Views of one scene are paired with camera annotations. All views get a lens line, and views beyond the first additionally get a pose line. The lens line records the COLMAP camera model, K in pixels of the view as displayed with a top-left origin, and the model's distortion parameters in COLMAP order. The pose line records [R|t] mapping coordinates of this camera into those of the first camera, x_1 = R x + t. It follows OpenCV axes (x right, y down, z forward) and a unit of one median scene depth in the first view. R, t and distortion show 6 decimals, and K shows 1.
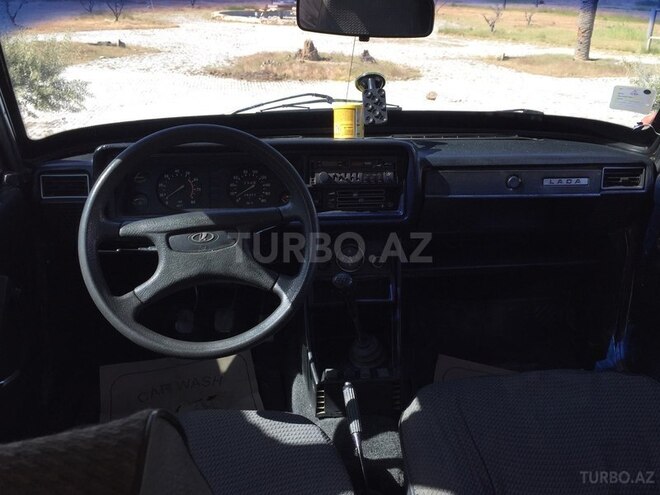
lens RADIAL K [[593.4, 0, 330.0], [0, 593.4, 247.5], [0, 0, 1]] dist [0.043963, -0.008642]
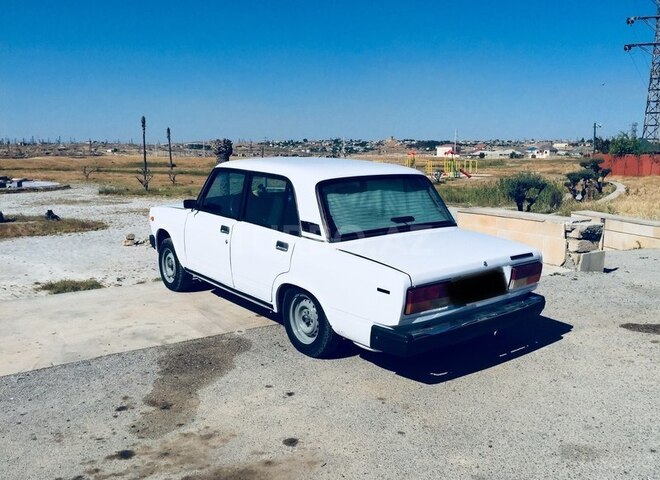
lens RADIAL K [[573.0, 0, 330.0], [0, 573.0, 240.0], [0, 0, 1]] dist [0.041072, -0.001972]
pose [[0.831891, -0.107299, 0.544468, -0.084024], [0.243820, 0.952028, -0.184915, 0.050174], [-0.498508, 0.286582, 0.818145, -0.134219]]
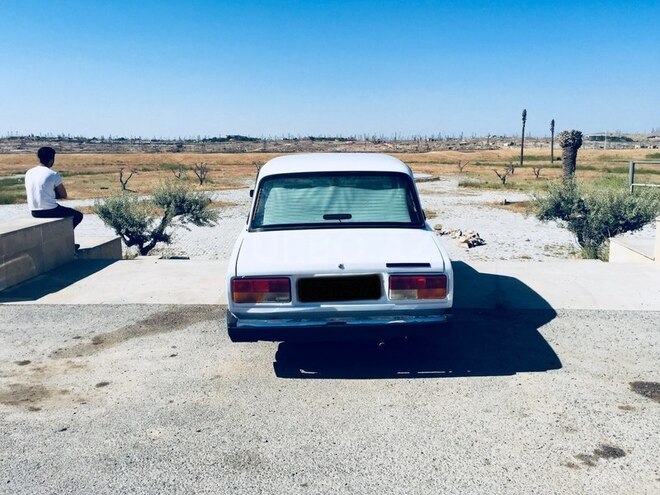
lens RADIAL K [[576.4, 0, 337.5], [0, 576.4, 244.6], [0, 0, 1]] dist [0.053685, -0.013480]
pose [[0.997328, -0.020838, -0.070017, 0.020953], [0.002651, 0.968148, -0.250366, 0.065893], [0.073003, 0.249512, 0.965616, -0.163857]]
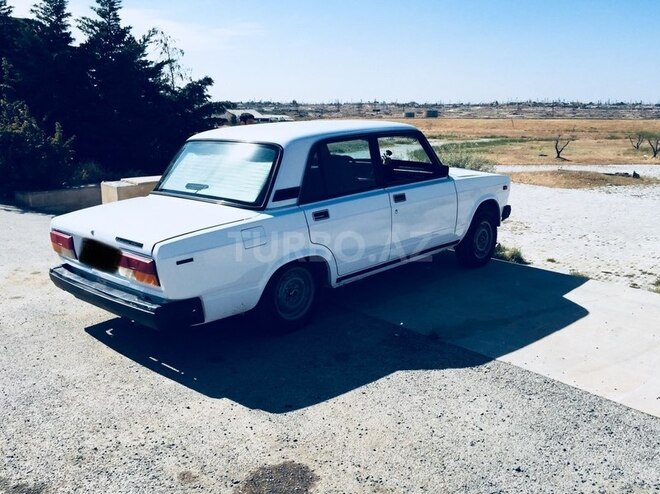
lens RADIAL K [[593.4, 0, 330.0], [0, 593.4, 247.0], [0, 0, 1]] dist [0.043963, -0.008642]
pose [[0.672377, 0.141555, -0.726548, 0.136596], [-0.290863, 0.953116, -0.083479, 0.038983], [0.680667, 0.267455, 0.682026, -0.096373]]
